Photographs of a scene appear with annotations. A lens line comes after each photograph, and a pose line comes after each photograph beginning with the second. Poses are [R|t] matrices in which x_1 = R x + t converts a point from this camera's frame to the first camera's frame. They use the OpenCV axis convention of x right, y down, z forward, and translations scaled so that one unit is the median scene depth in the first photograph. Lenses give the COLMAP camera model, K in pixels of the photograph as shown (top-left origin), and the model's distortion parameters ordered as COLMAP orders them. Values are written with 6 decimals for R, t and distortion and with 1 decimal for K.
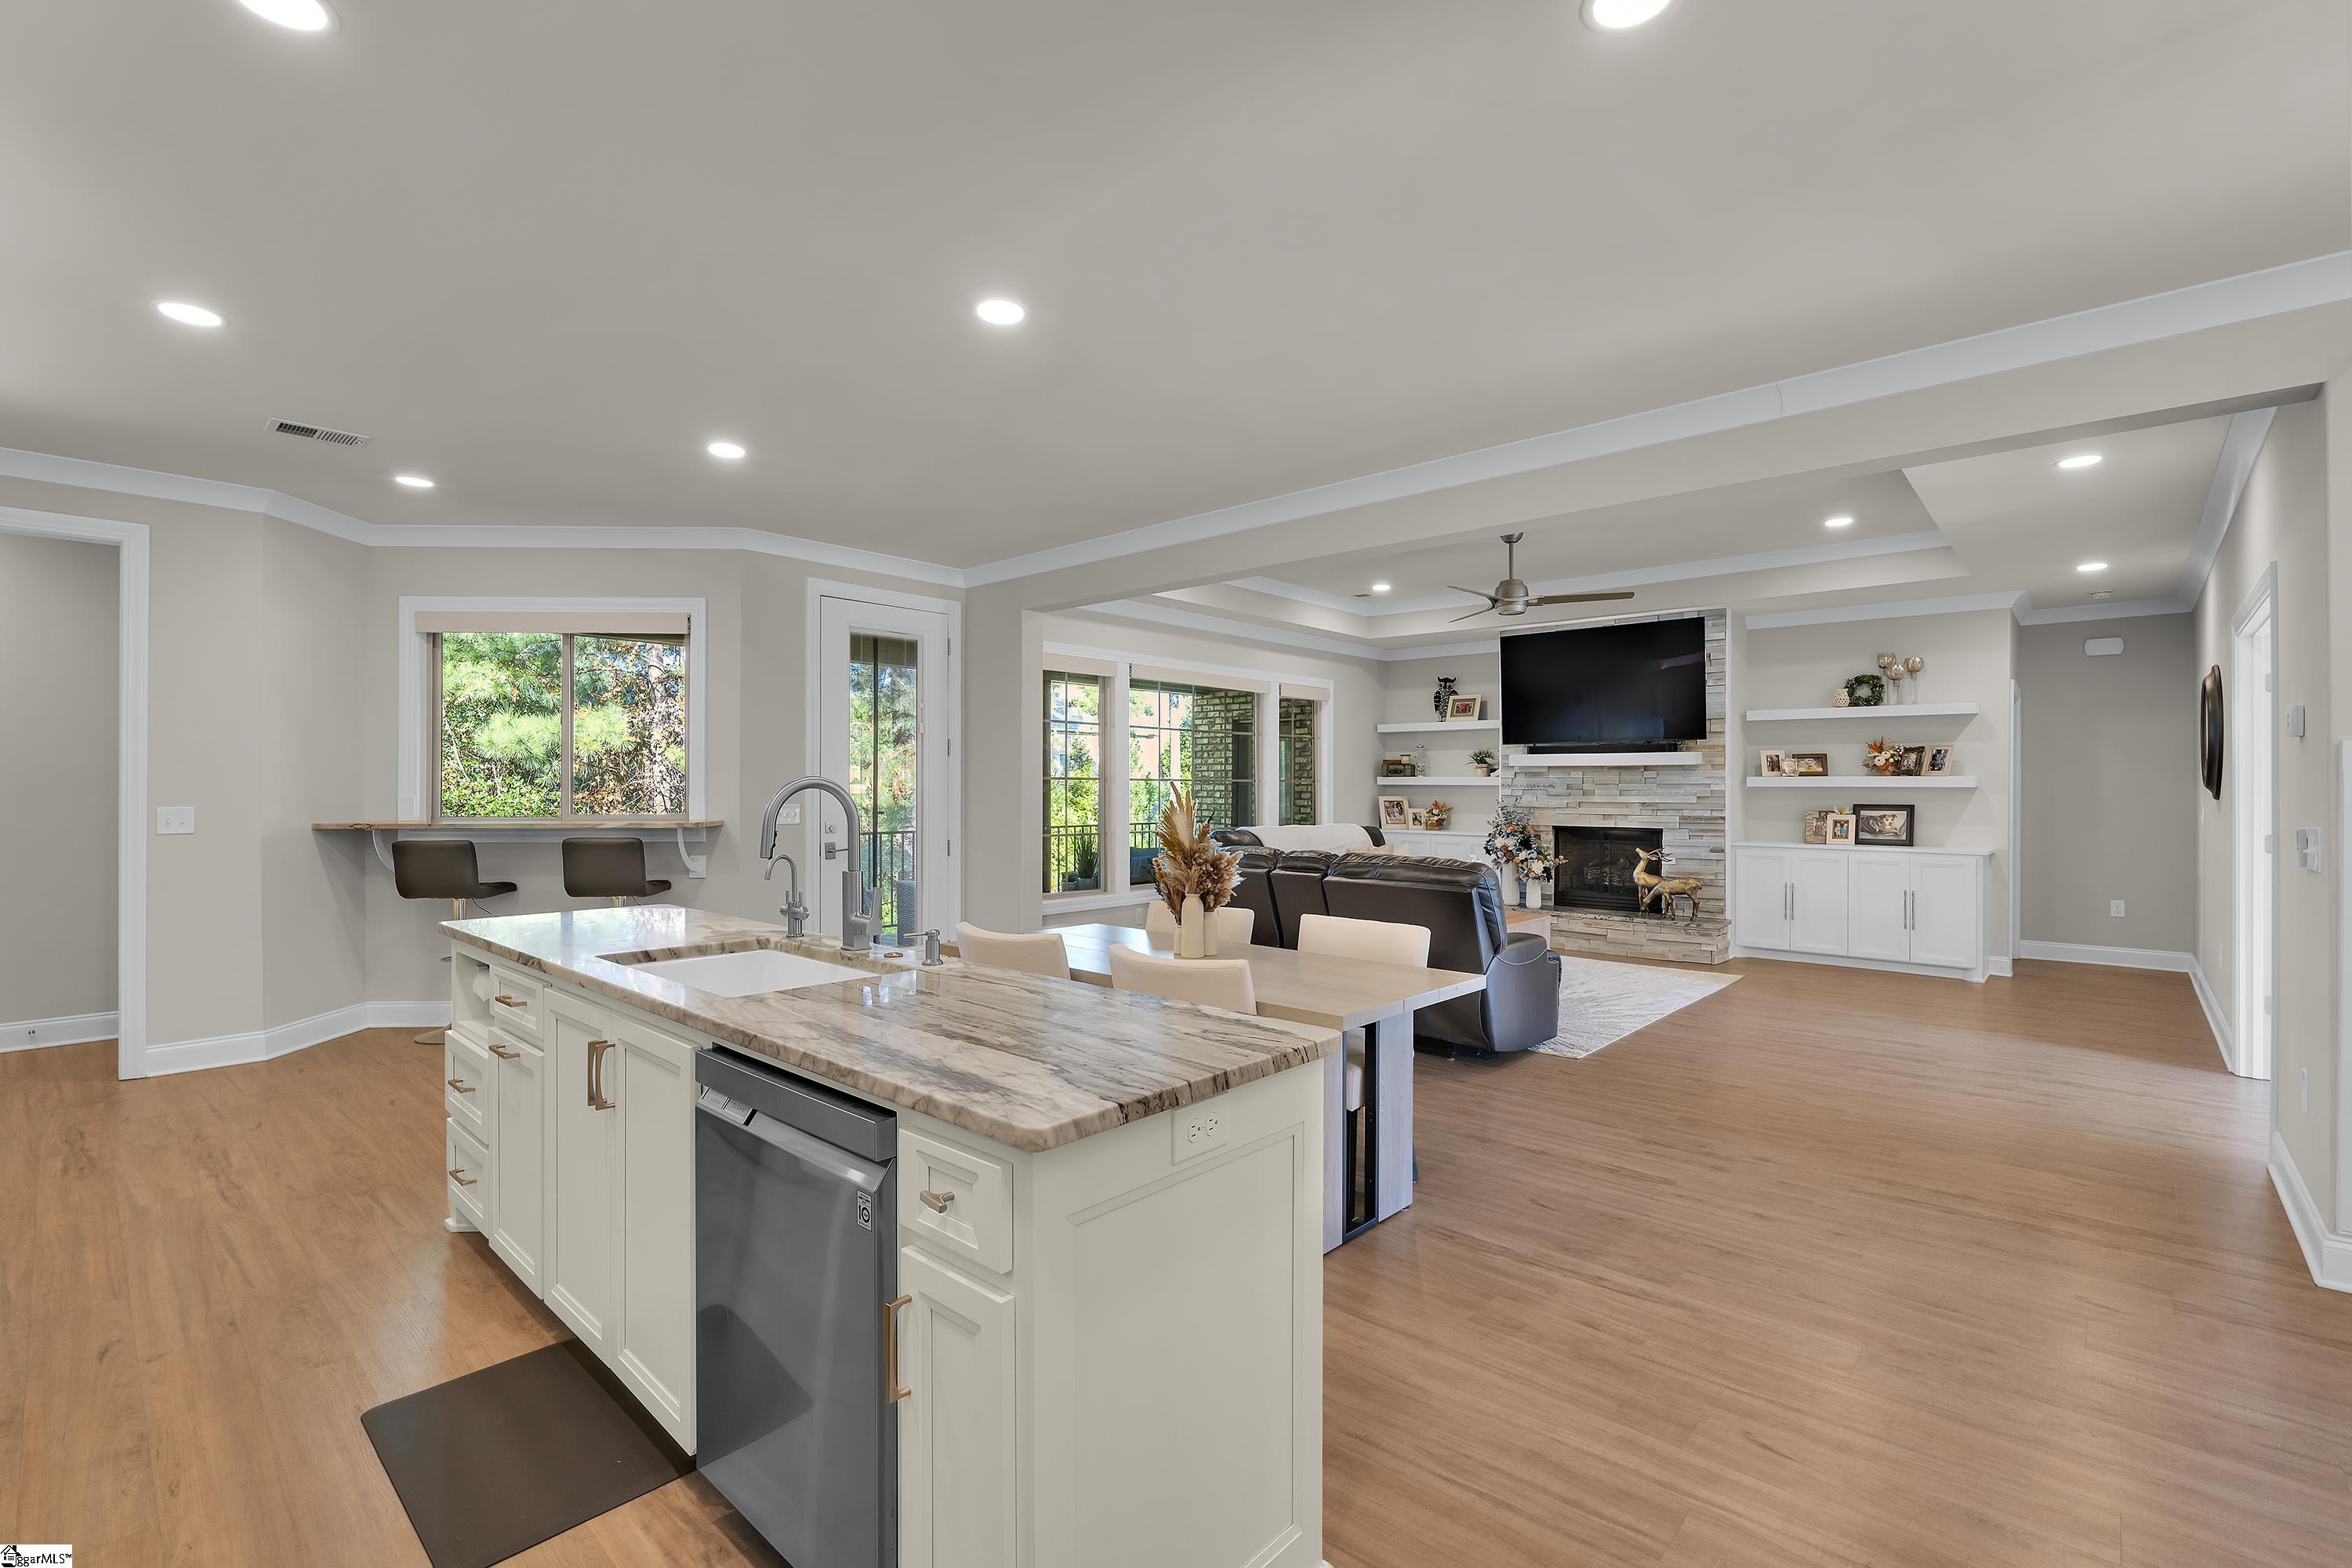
lens RADIAL K [[1035.5, 0, 1182.8], [0, 1035.5, 787.0], [0, 0, 1]] dist [-0.011552, 0.001717]
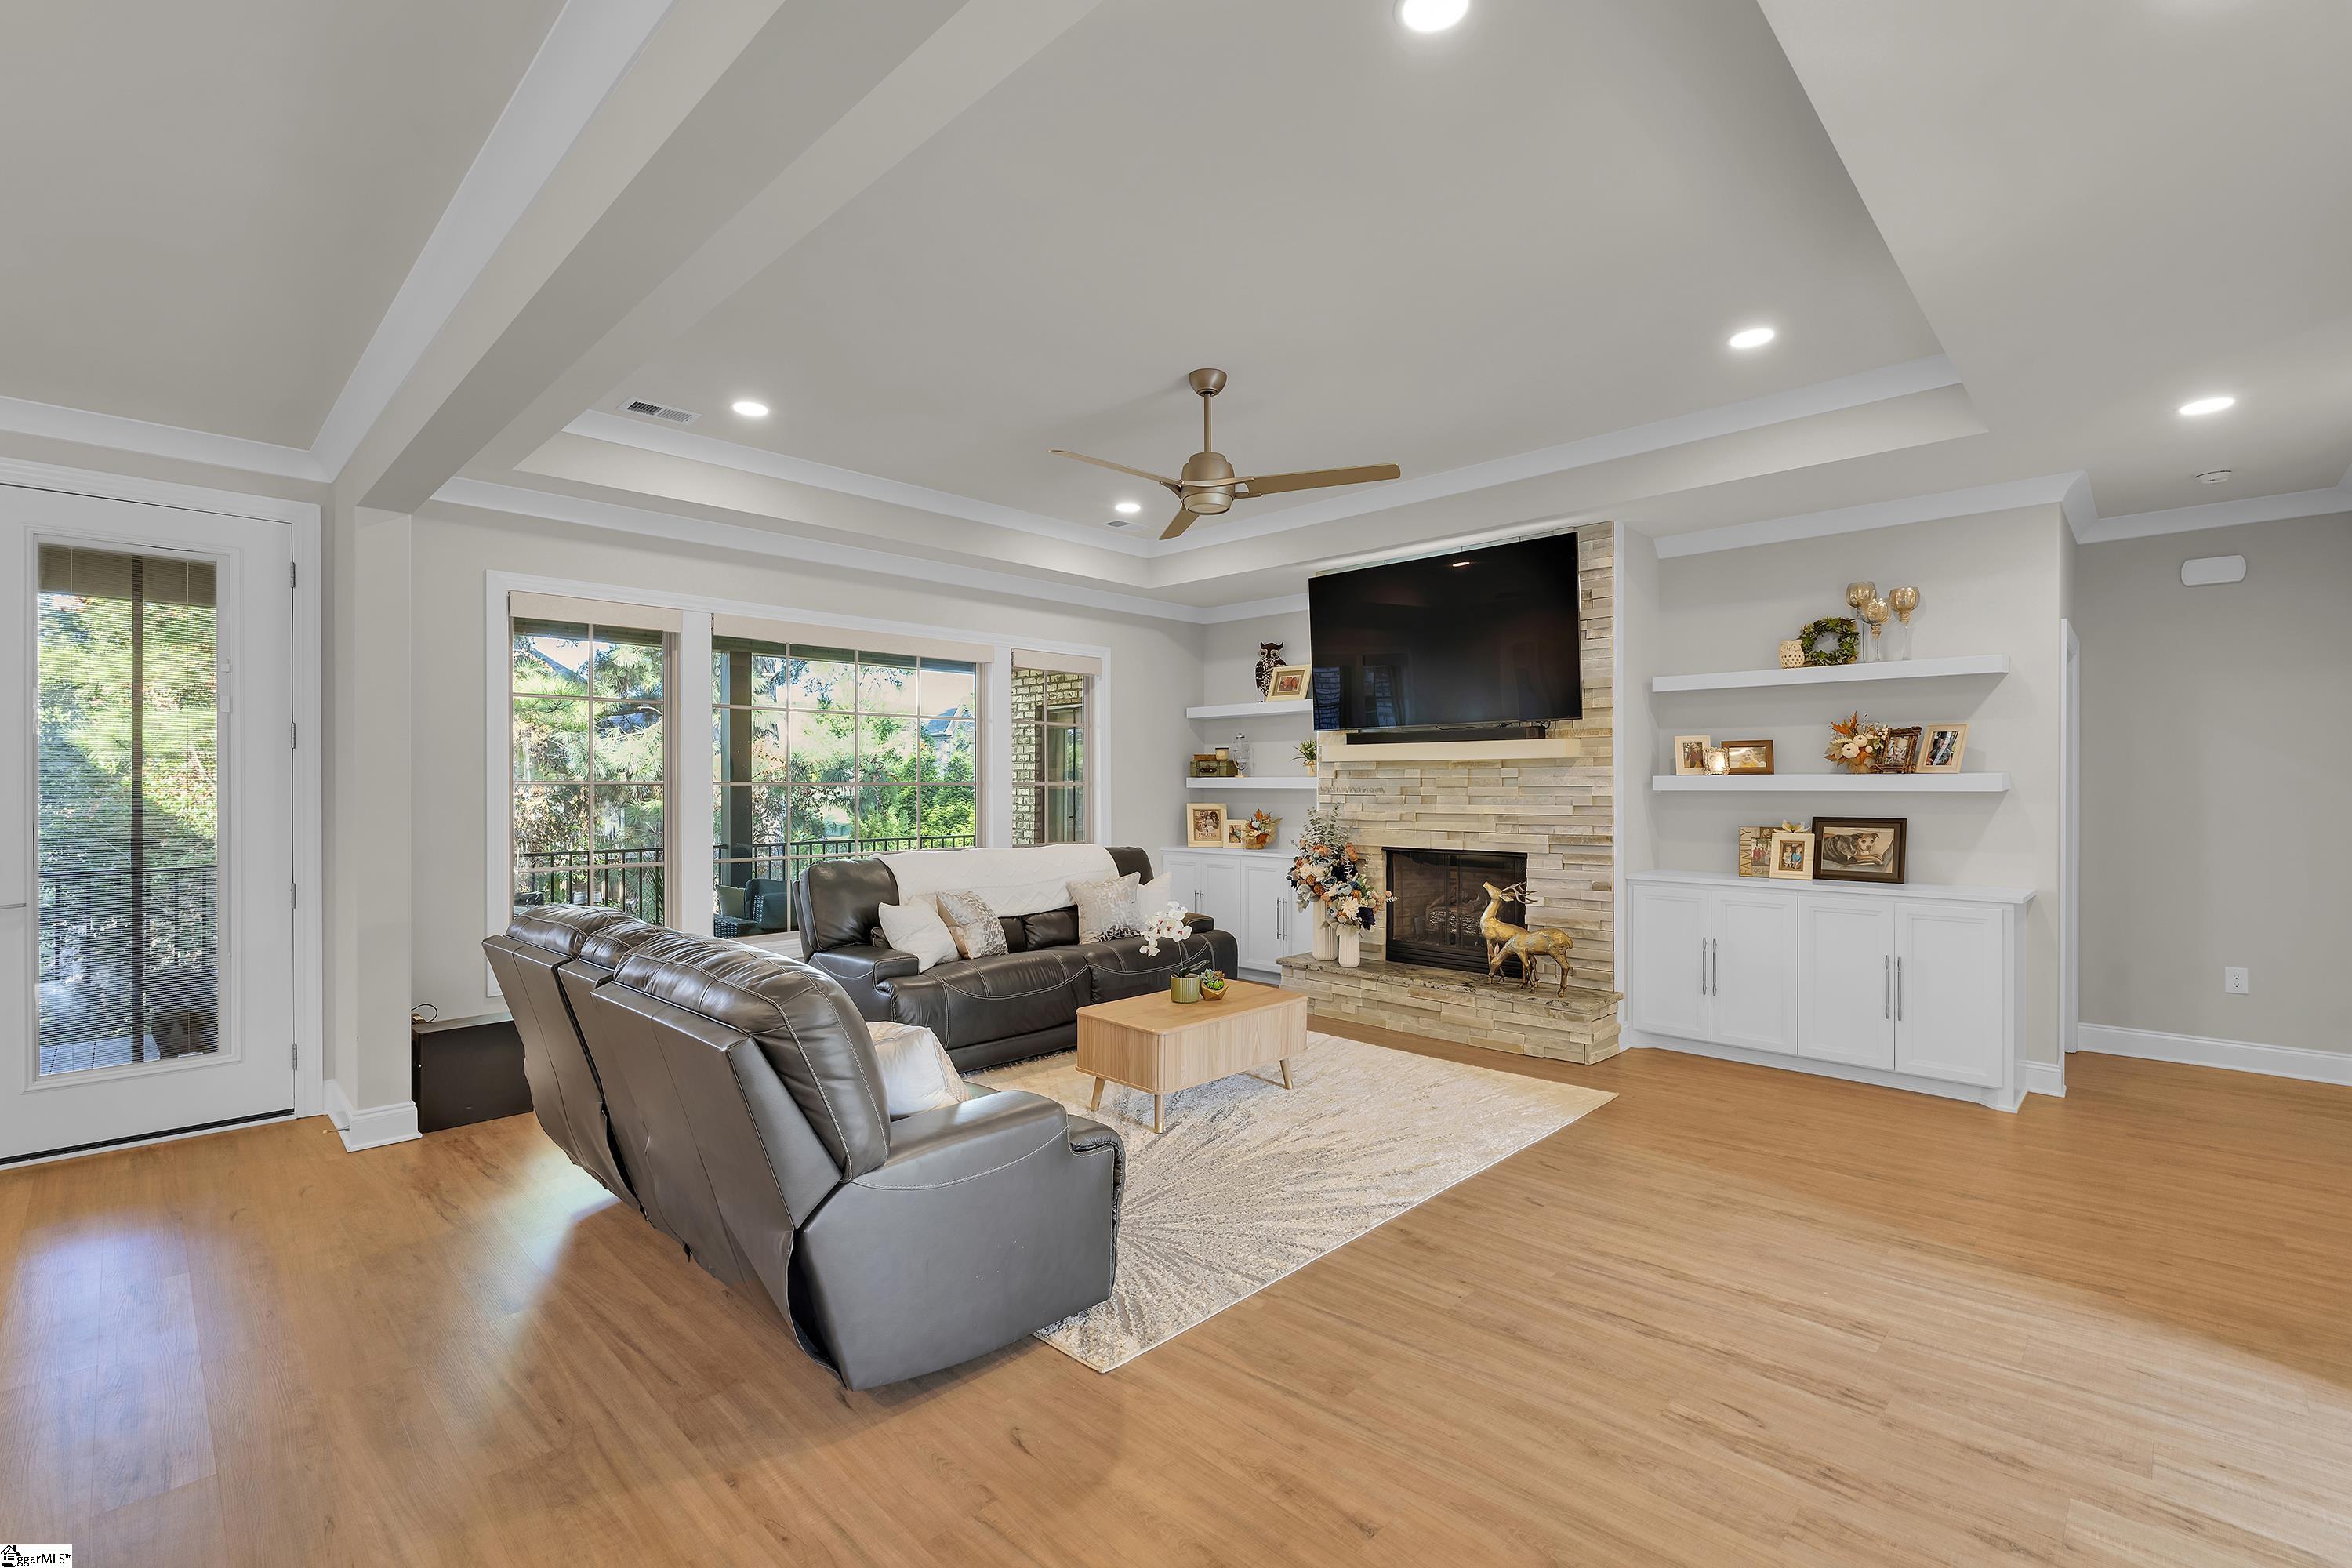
lens RADIAL K [[1035.5, 0, 1165.5], [0, 1035.5, 791.5], [0, 0, 1]] dist [-0.011552, 0.001717]
pose [[0.999025, -0.004466, -0.043915, 0.273599], [0.004693, 0.999976, 0.005055, -0.004781], [0.043891, -0.005257, 0.999022, 0.334538]]
